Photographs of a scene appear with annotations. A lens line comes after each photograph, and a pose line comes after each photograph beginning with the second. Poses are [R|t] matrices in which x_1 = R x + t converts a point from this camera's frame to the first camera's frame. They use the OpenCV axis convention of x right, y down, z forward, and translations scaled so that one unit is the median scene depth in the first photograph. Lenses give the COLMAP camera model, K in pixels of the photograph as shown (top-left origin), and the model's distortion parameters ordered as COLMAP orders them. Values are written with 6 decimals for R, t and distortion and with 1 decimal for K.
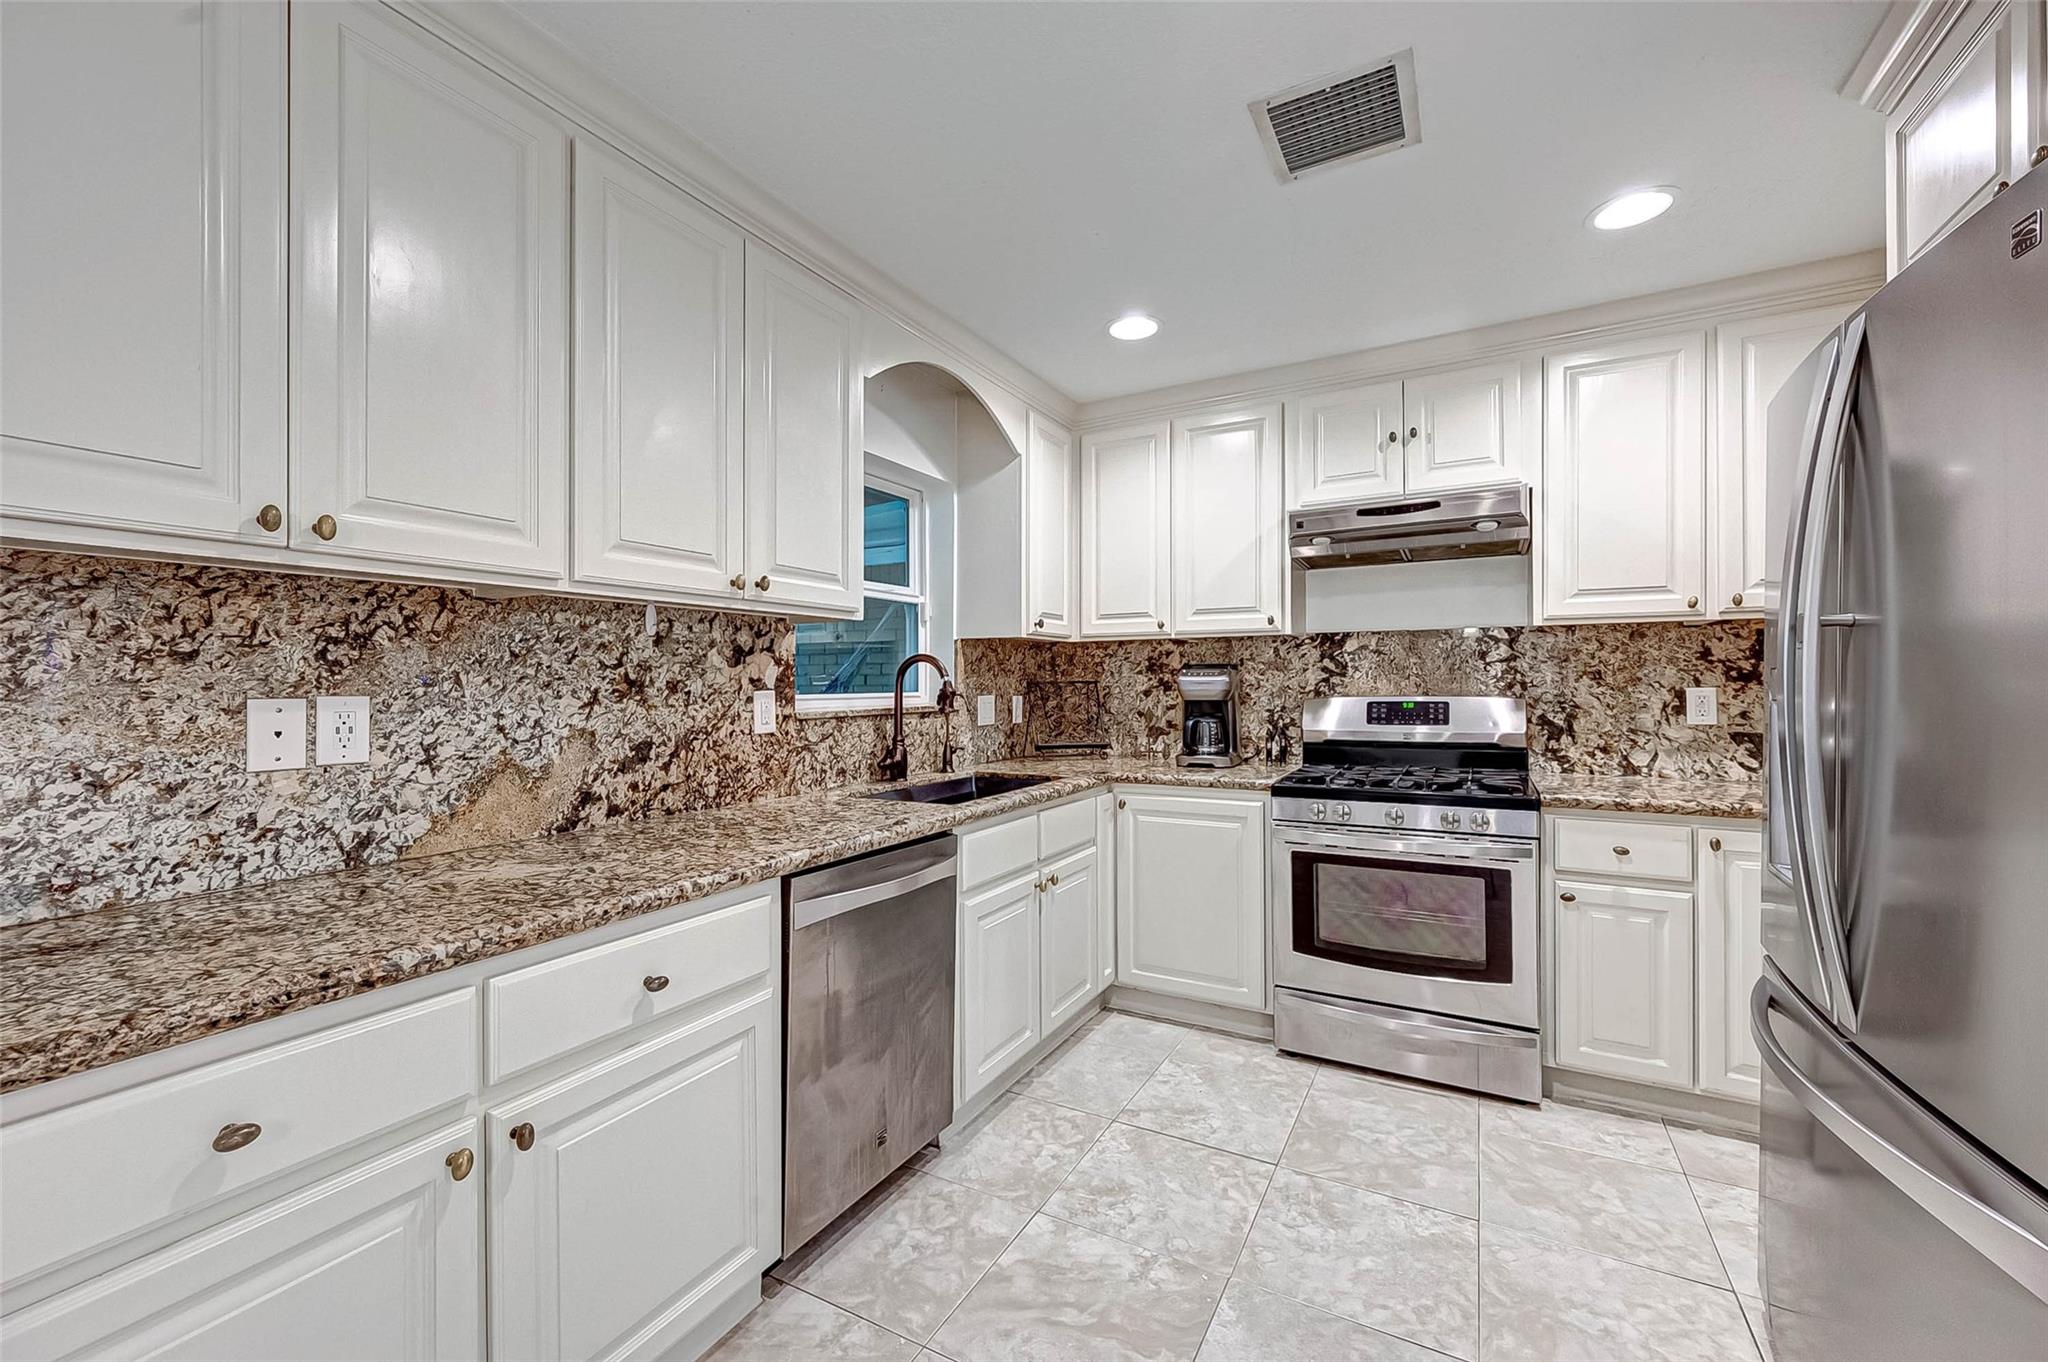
lens RADIAL K [[817.1, 0, 1020.4], [0, 817.1, 681.0], [0, 0, 1]] dist [0.000204, -0.000021]
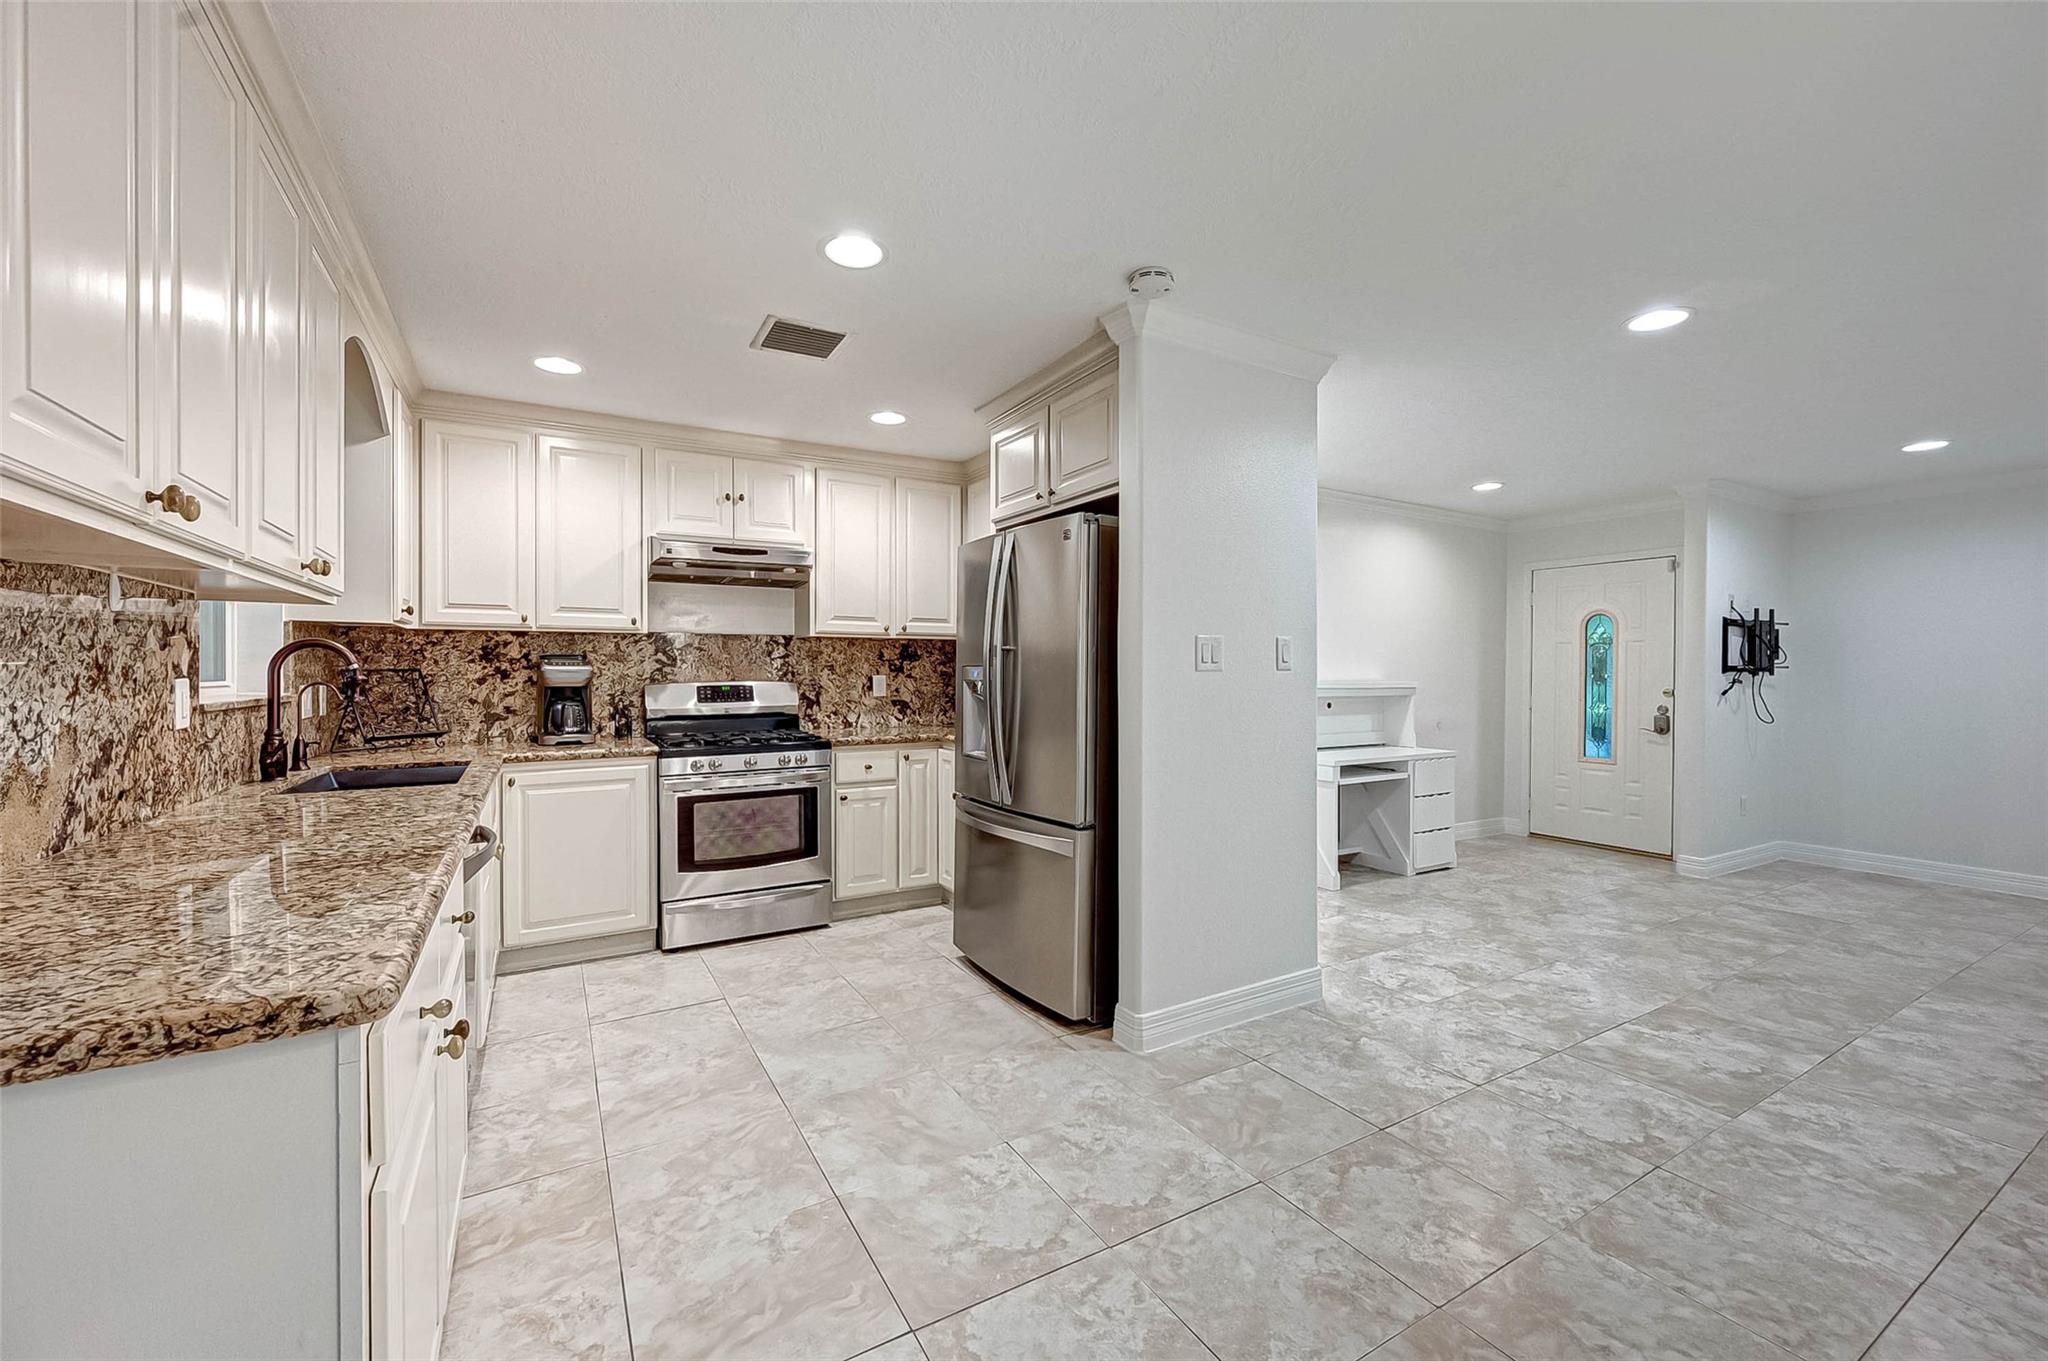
lens RADIAL K [[817.1, 0, 1024.4], [0, 817.1, 668.8], [0, 0, 1]] dist [0.000204, -0.000021]
pose [[0.505338, 0.006999, 0.862893, -0.519009], [-0.004635, 0.999975, -0.005397, 0.002007], [-0.862909, -0.001272, 0.505357, -0.158362]]
